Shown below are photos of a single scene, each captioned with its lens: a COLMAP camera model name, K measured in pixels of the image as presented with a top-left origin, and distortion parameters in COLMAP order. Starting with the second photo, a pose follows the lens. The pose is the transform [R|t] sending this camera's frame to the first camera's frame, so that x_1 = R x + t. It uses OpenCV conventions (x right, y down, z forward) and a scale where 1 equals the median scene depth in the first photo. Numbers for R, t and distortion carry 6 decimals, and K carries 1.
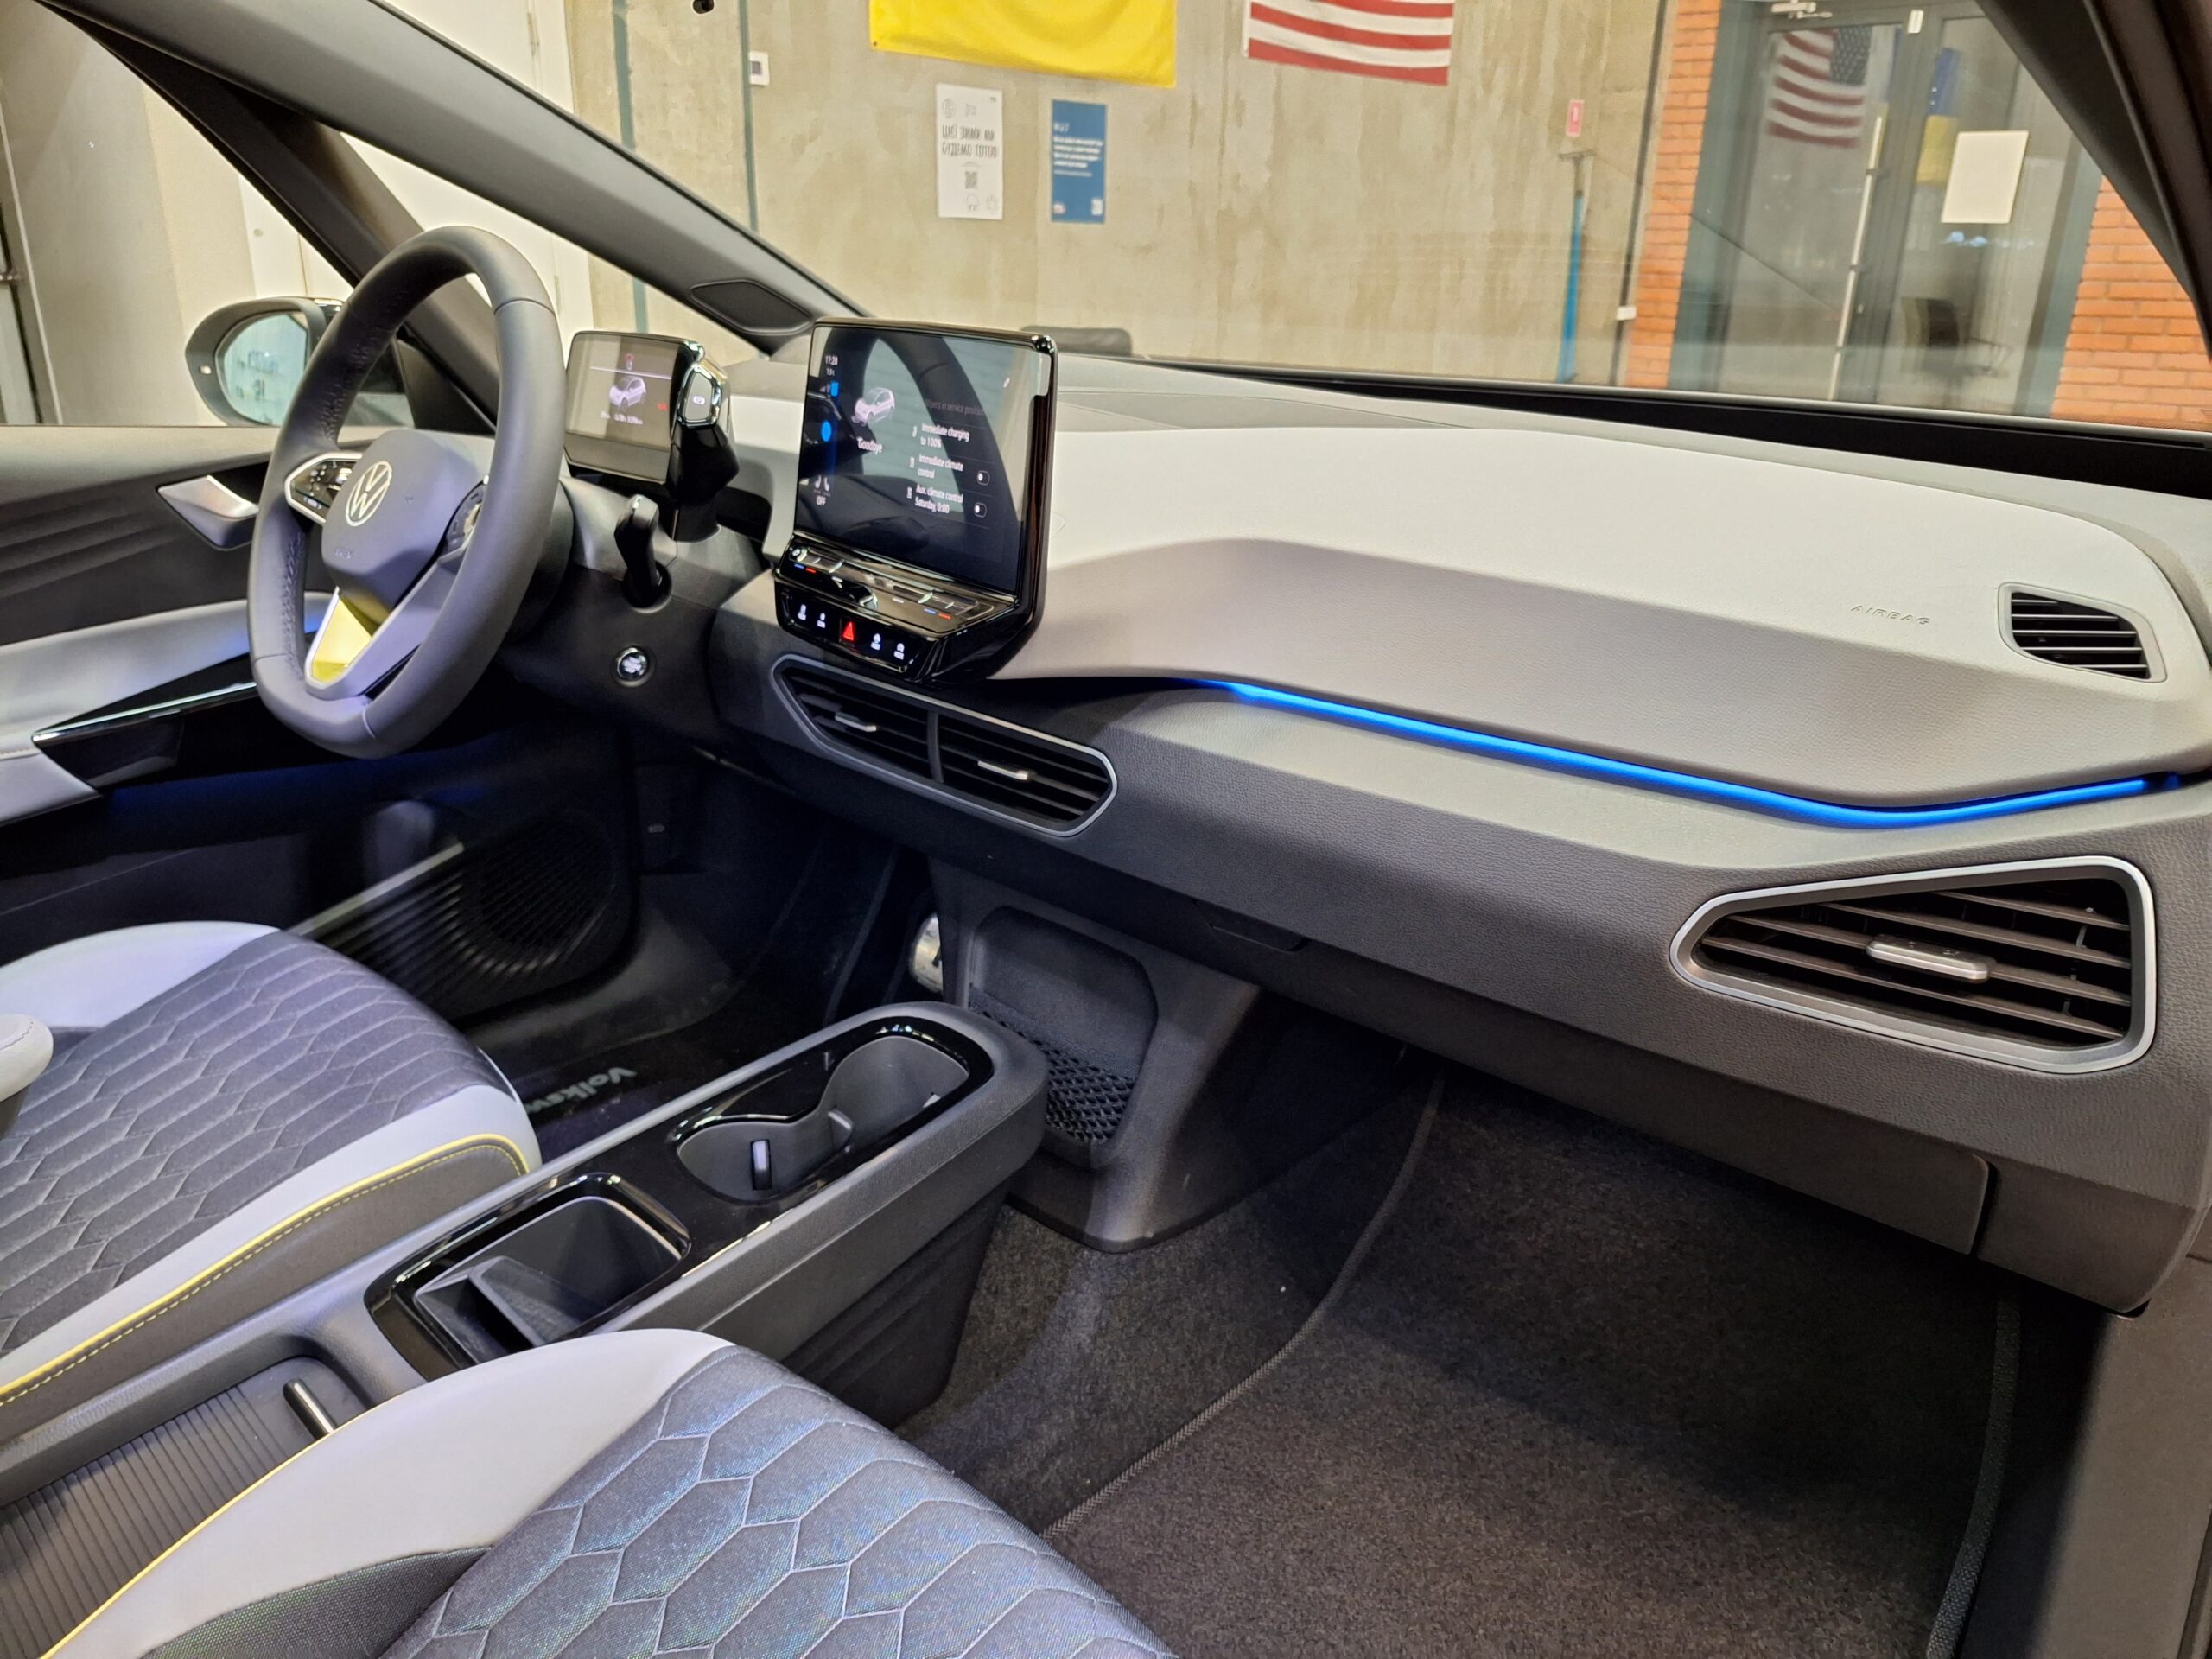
lens RADIAL K [[1564.3, 0, 1110.7], [0, 1564.3, 829.1], [0, 0, 1]] dist [0.076495, -0.085422]
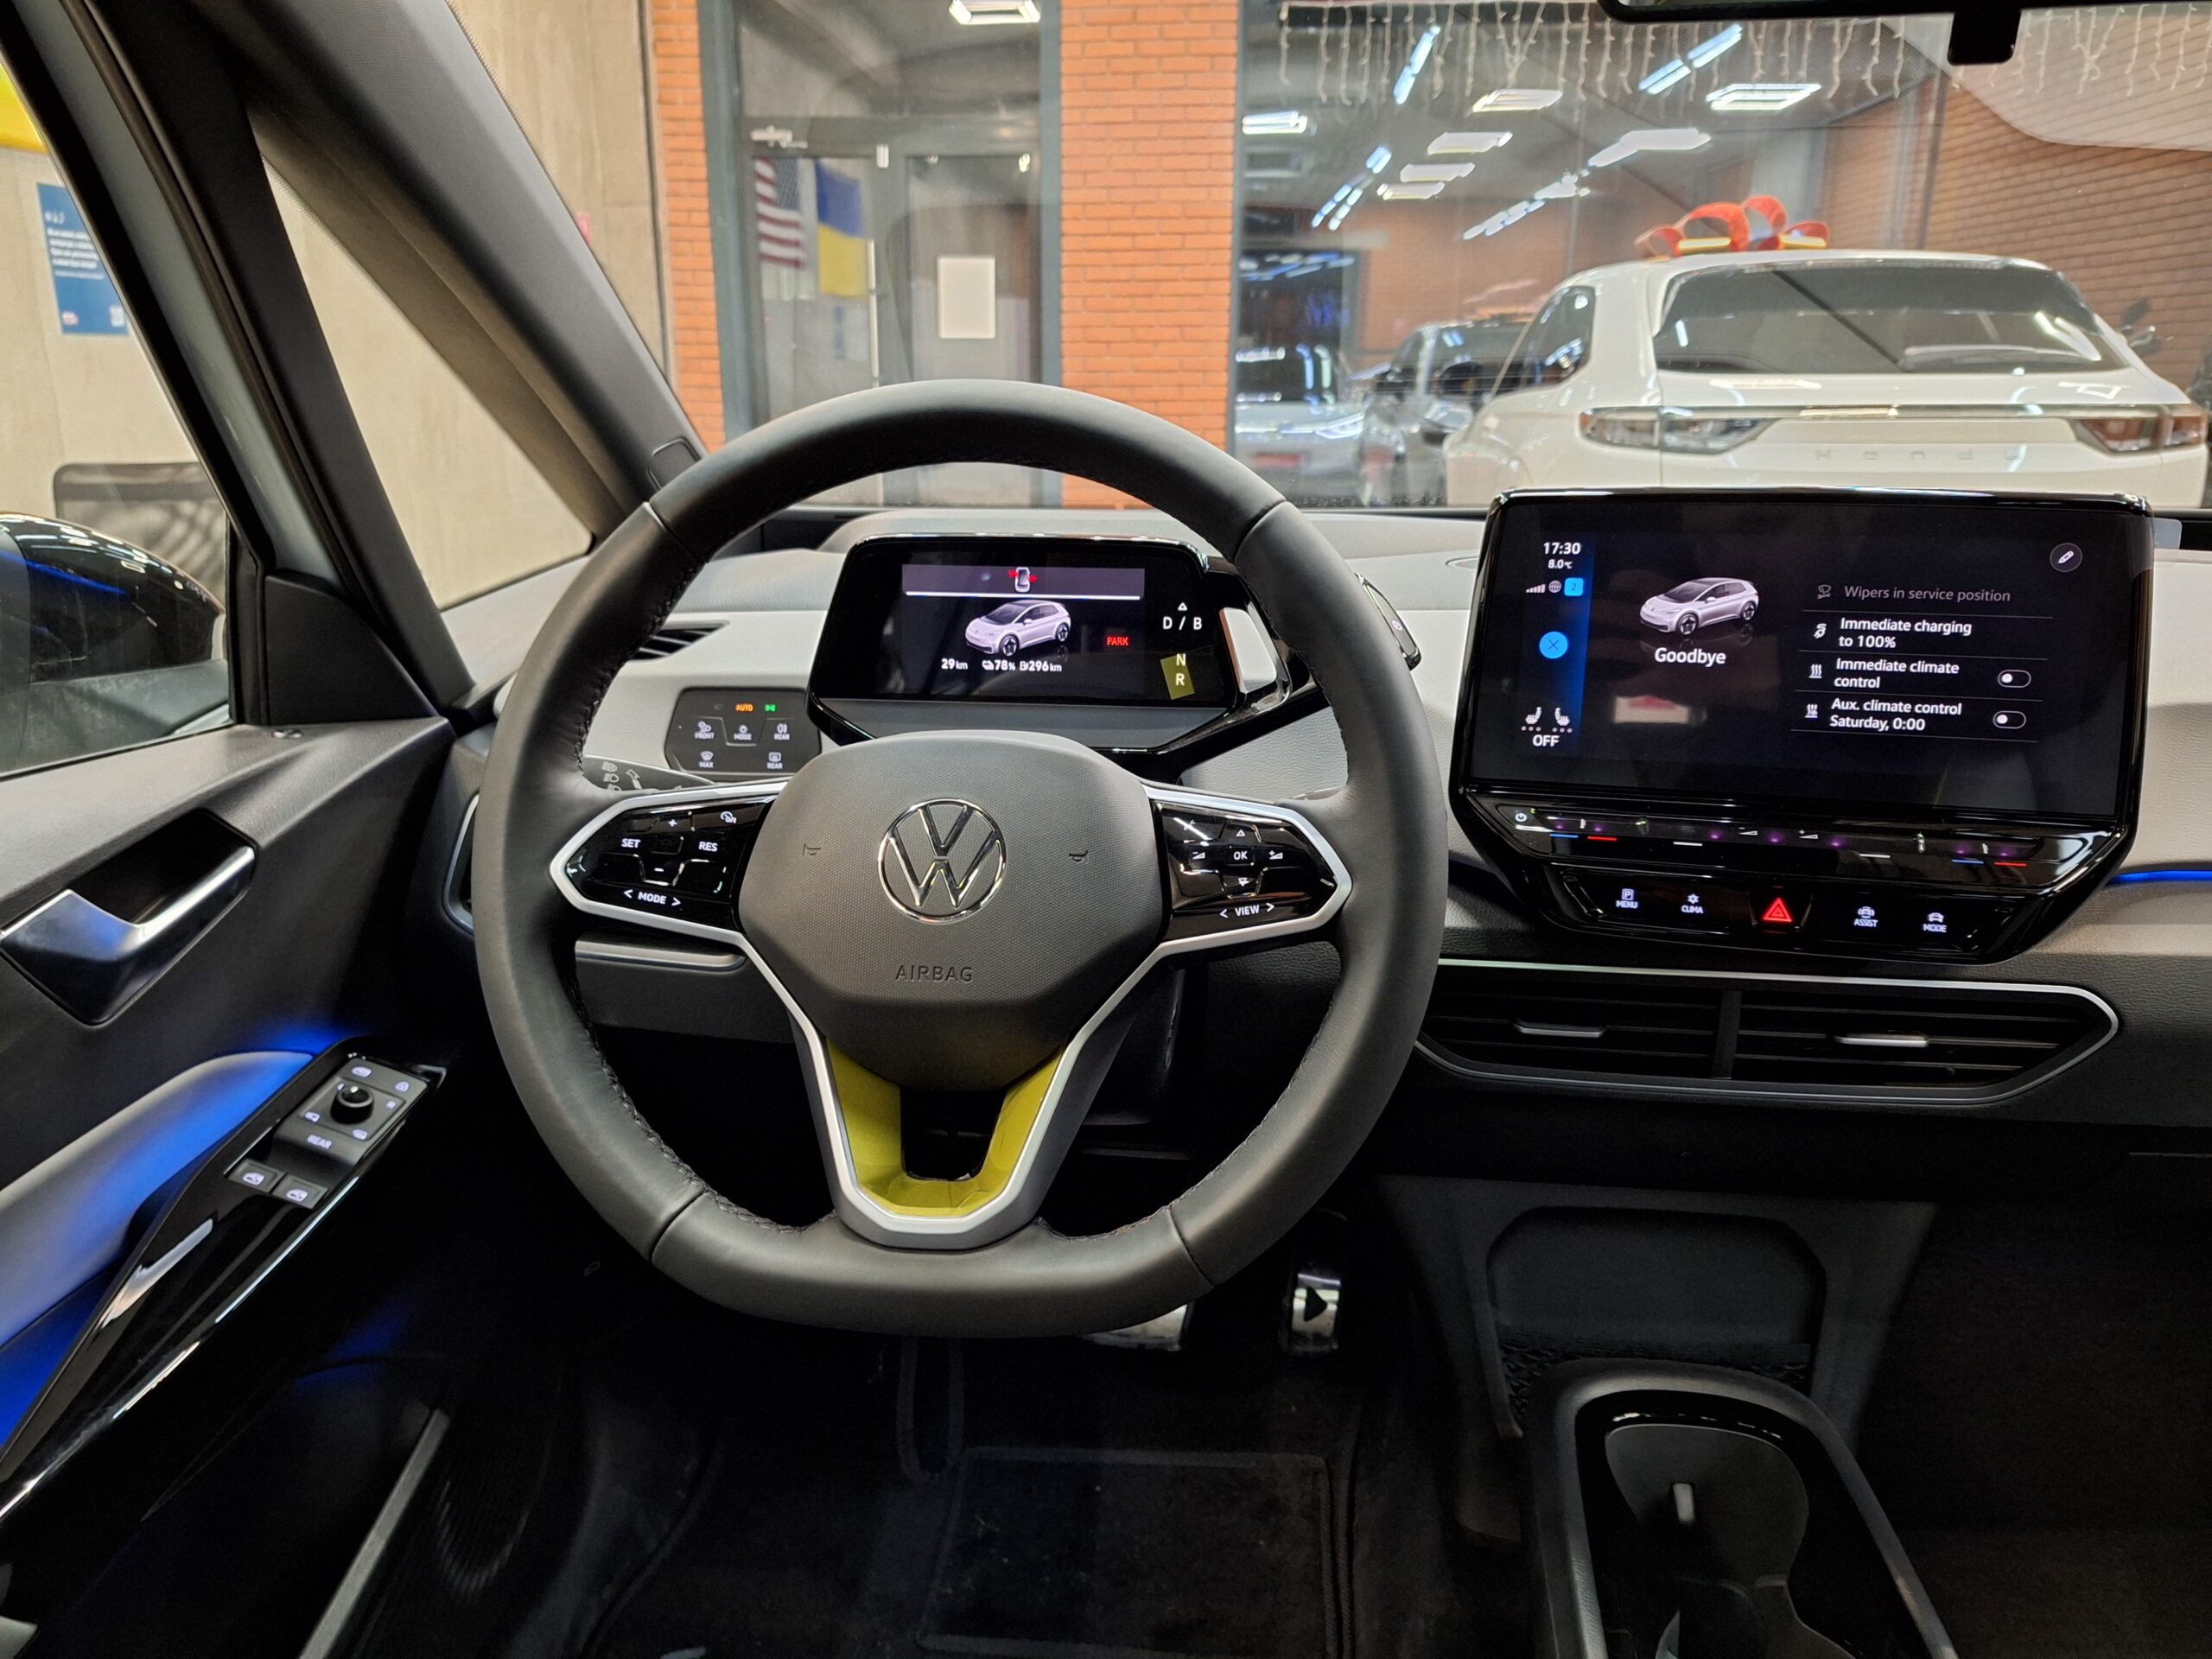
lens RADIAL K [[1564.3, 0, 1110.7], [0, 1564.3, 829.1], [0, 0, 1]] dist [0.076495, -0.085422]
pose [[0.773748, -0.194790, 0.602802, -0.142864], [0.231365, 0.972712, 0.017346, -0.042185], [-0.589732, 0.126046, 0.797702, 0.102477]]
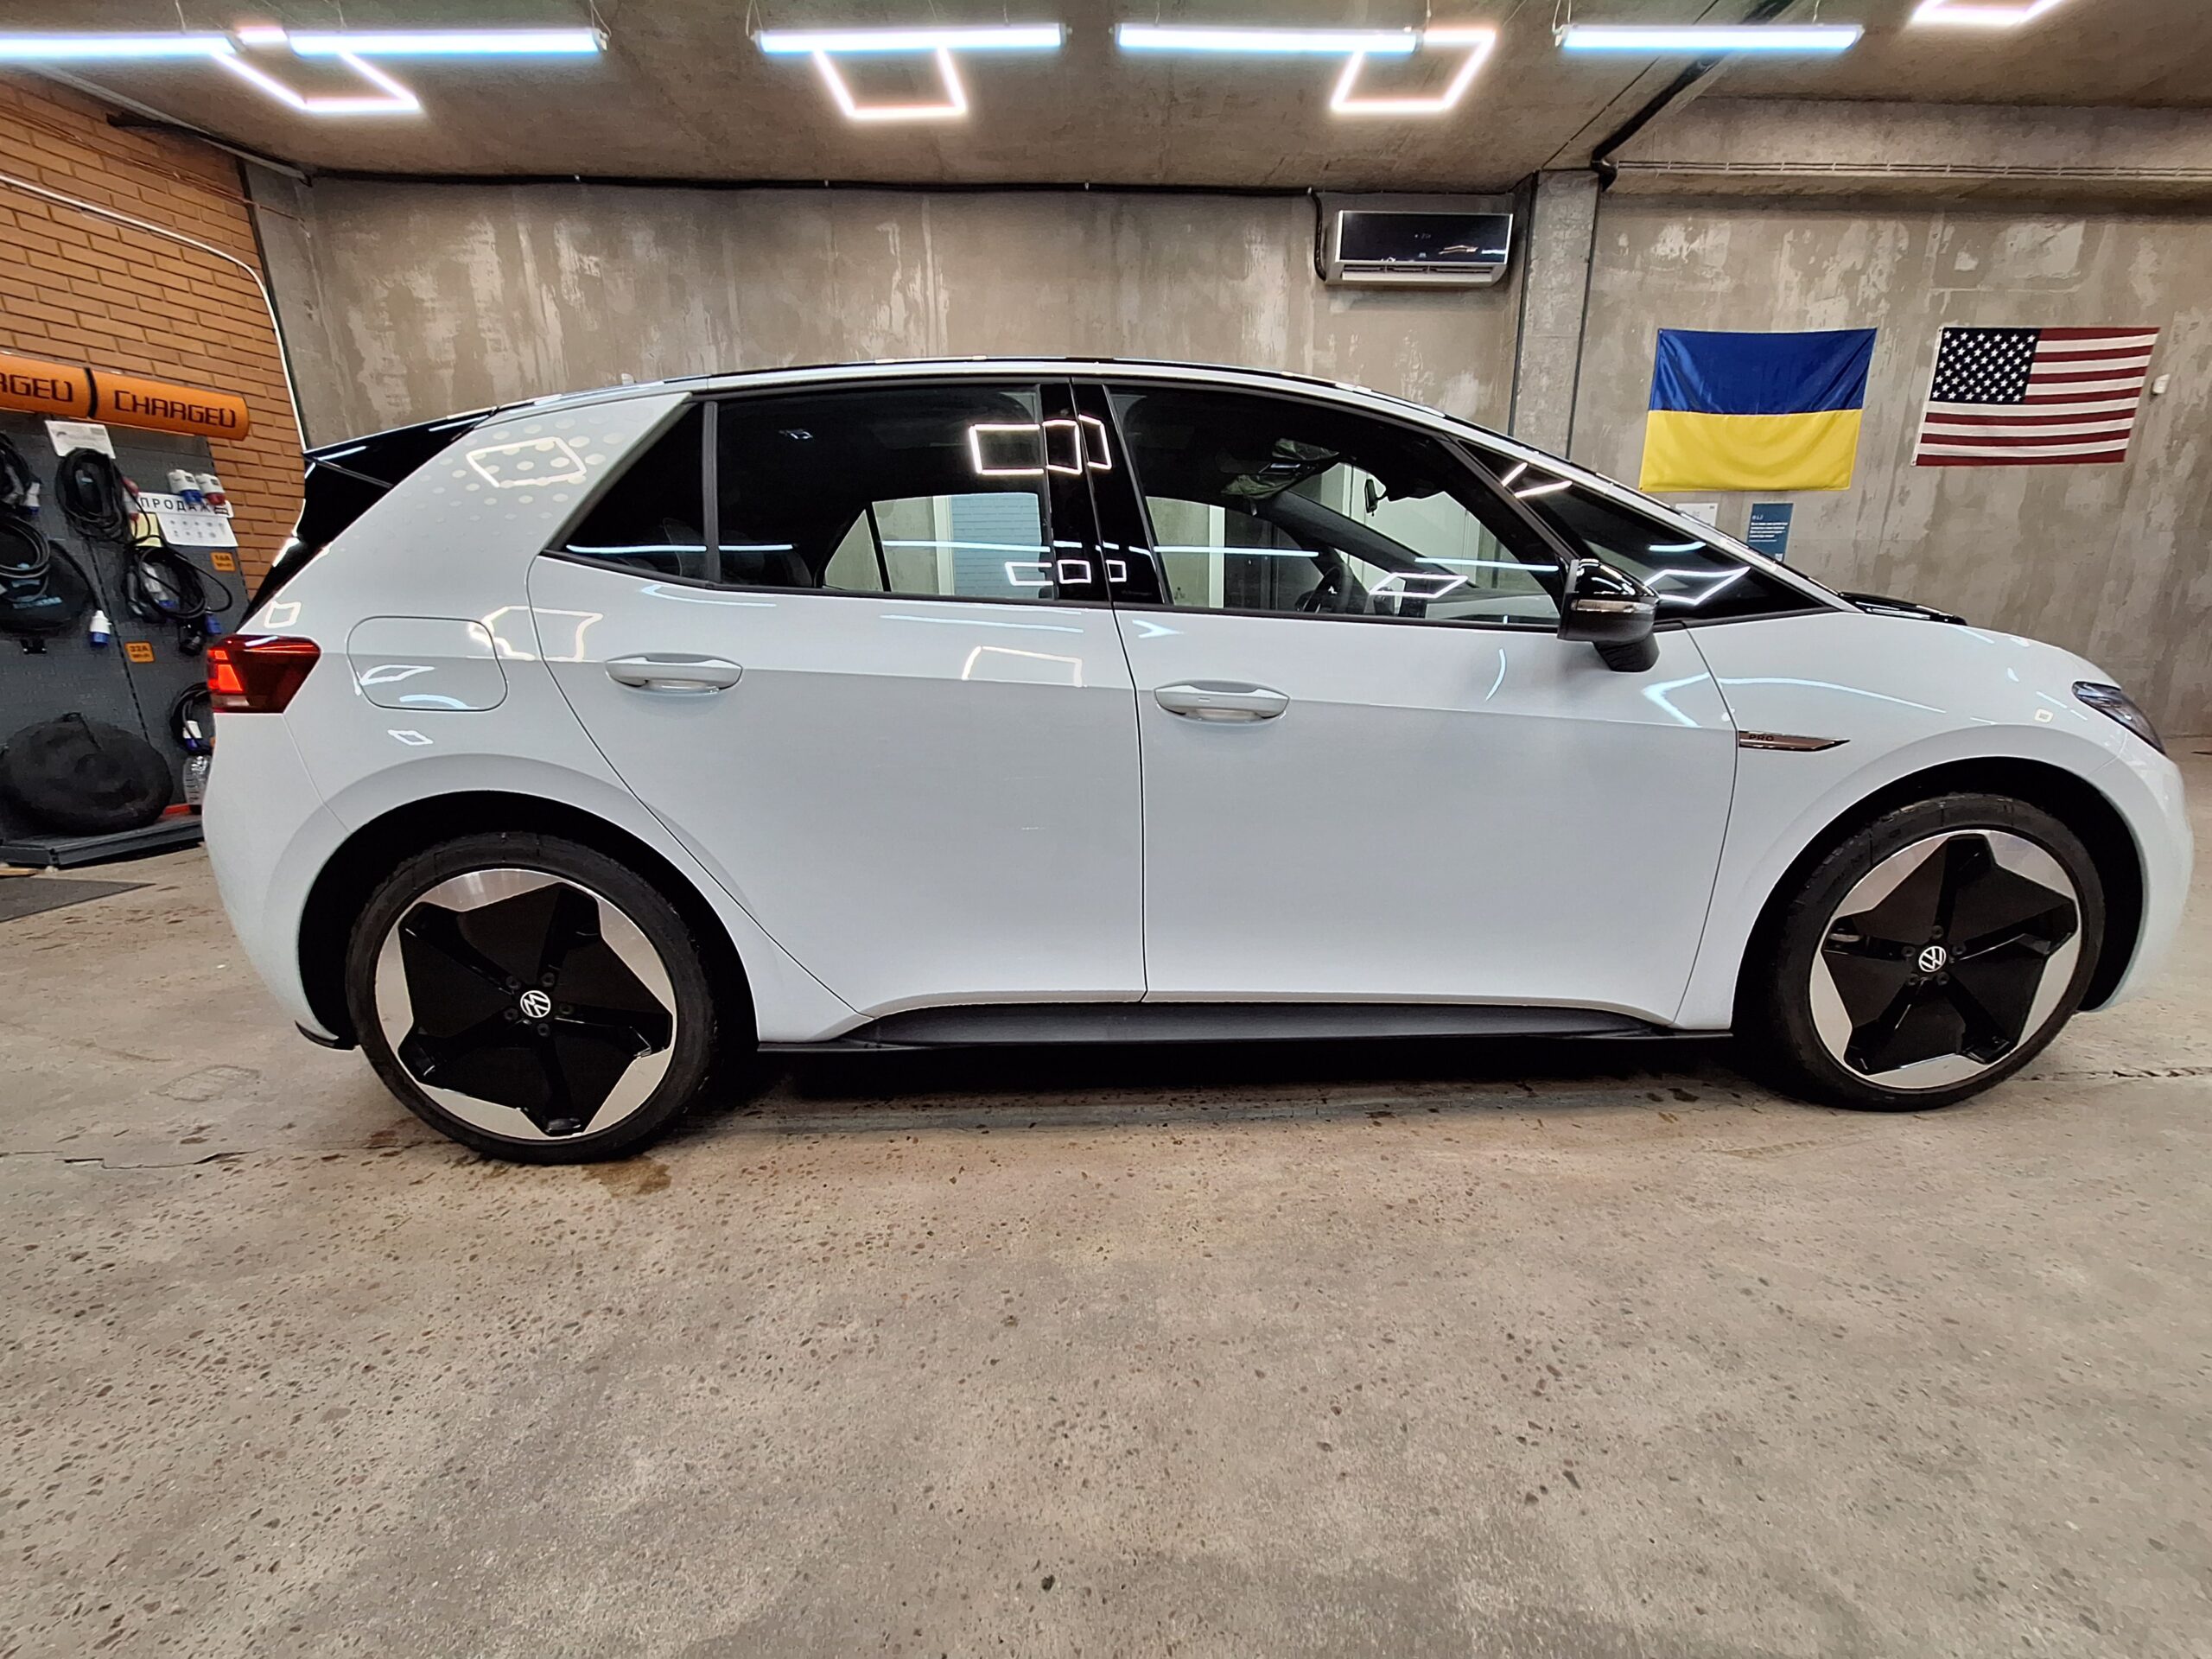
lens RADIAL K [[870.1, 0, 1103.4], [0, 870.1, 852.4], [0, 0, 1]] dist [-0.000991, -0.000756]
pose [[0.720470, 0.148088, -0.677490, 0.146652], [-0.208007, 0.978099, -0.007407, 0.096184], [0.661556, 0.146259, 0.735495, -0.178305]]
